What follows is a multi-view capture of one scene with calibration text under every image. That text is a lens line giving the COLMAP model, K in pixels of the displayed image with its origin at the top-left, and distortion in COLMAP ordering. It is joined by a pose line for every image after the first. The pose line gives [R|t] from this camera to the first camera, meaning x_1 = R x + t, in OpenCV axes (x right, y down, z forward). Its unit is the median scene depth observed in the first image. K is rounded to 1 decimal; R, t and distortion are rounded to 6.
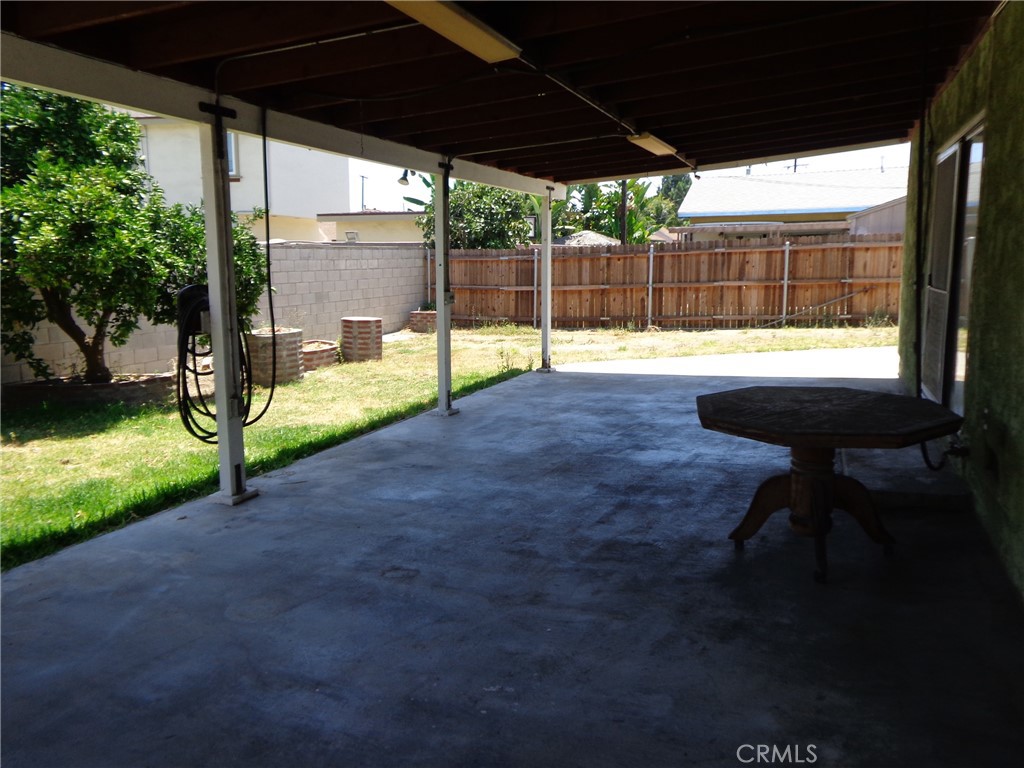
lens RADIAL K [[819.6, 0, 512.0], [0, 819.6, 384.0], [0, 0, 1]] dist [0.067382, -0.002723]
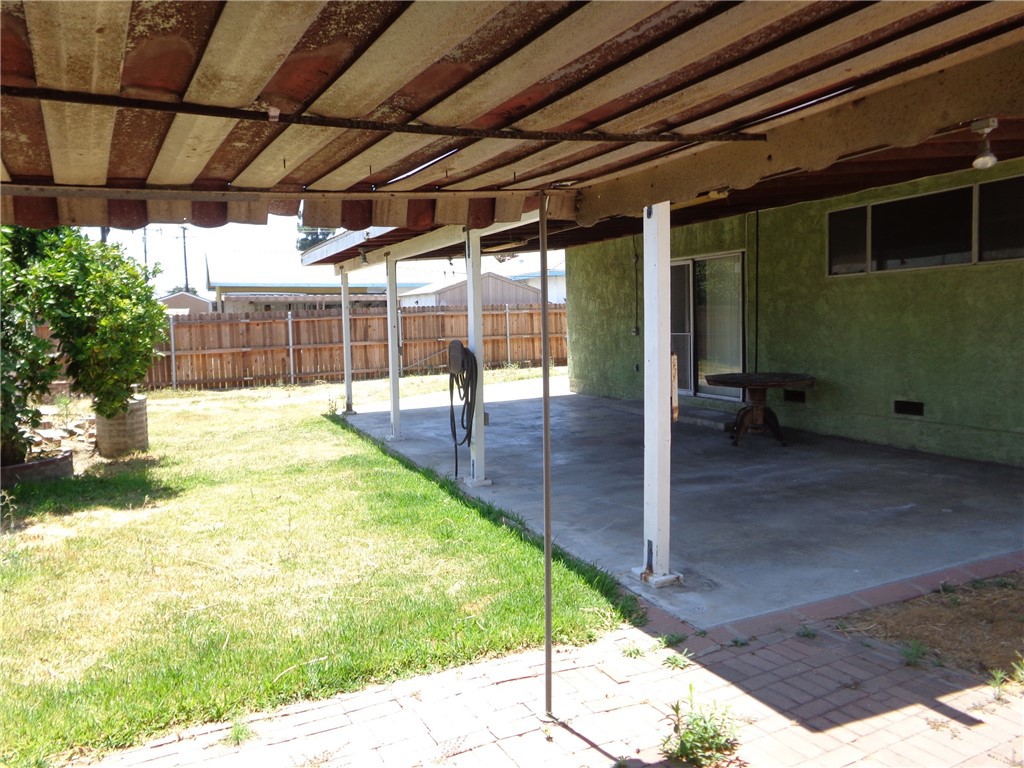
lens RADIAL K [[819.6, 0, 512.0], [0, 819.6, 384.0], [0, 0, 1]] dist [0.067382, -0.002723]
pose [[0.691651, -0.060852, 0.719664, -0.447528], [0.120525, 0.992196, -0.031937, 0.004508], [-0.712105, 0.108827, 0.693588, -0.005530]]
